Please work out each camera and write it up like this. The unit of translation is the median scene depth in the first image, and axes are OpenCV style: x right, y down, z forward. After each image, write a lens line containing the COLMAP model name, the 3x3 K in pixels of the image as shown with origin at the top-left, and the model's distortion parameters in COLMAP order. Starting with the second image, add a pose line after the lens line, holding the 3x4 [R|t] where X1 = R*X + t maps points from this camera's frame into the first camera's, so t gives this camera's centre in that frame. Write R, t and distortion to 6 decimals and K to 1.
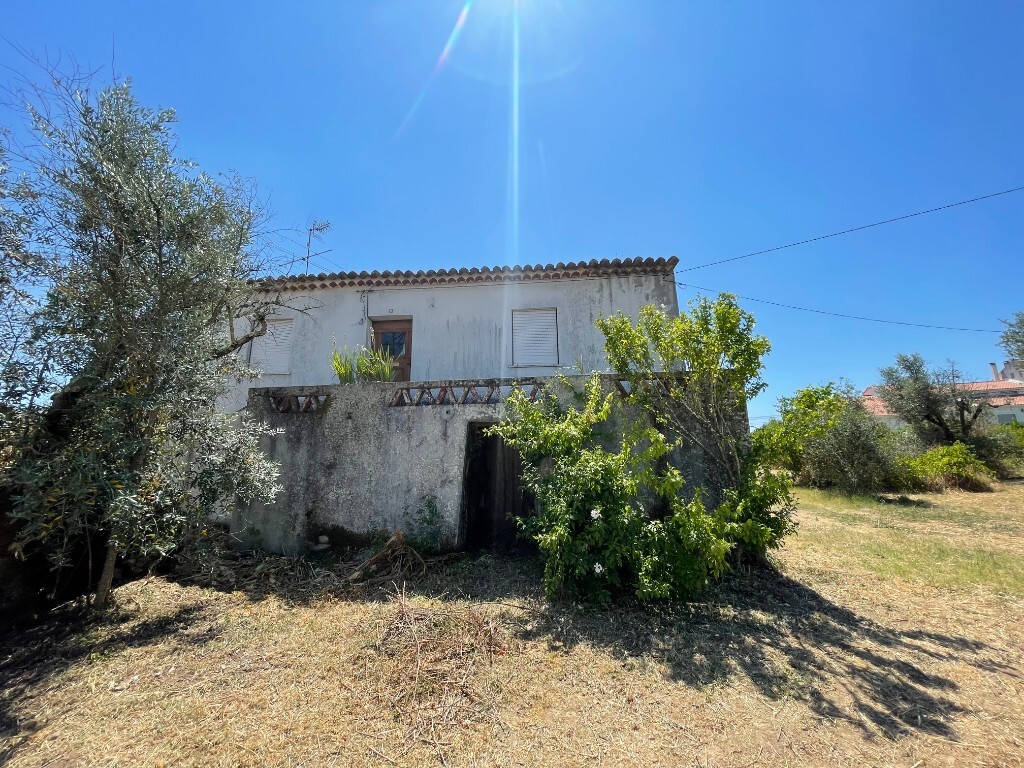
lens RADIAL K [[416.9, 0, 510.4], [0, 416.9, 380.8], [0, 0, 1]] dist [-0.004335, 0.001508]
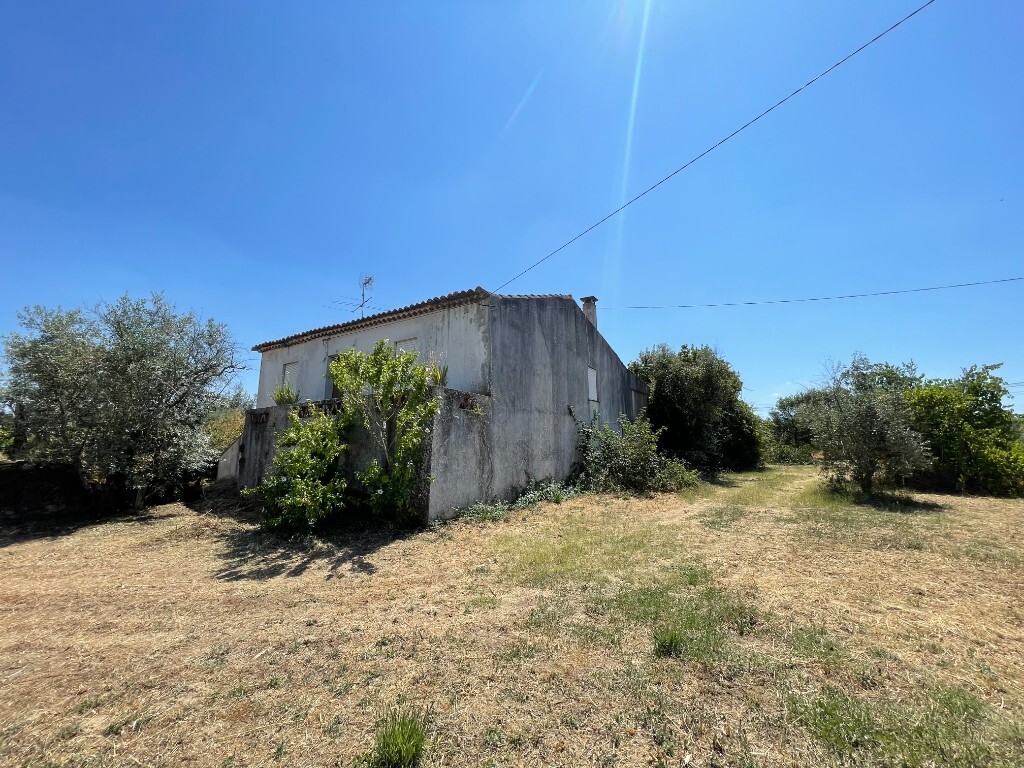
lens RADIAL K [[416.9, 0, 519.1], [0, 416.9, 383.4], [0, 0, 1]] dist [-0.004335, 0.001508]
pose [[0.883761, -0.063133, -0.463660, 1.011194], [0.087632, 0.995656, 0.031461, -0.041022], [0.459659, -0.068435, 0.885455, -0.048484]]
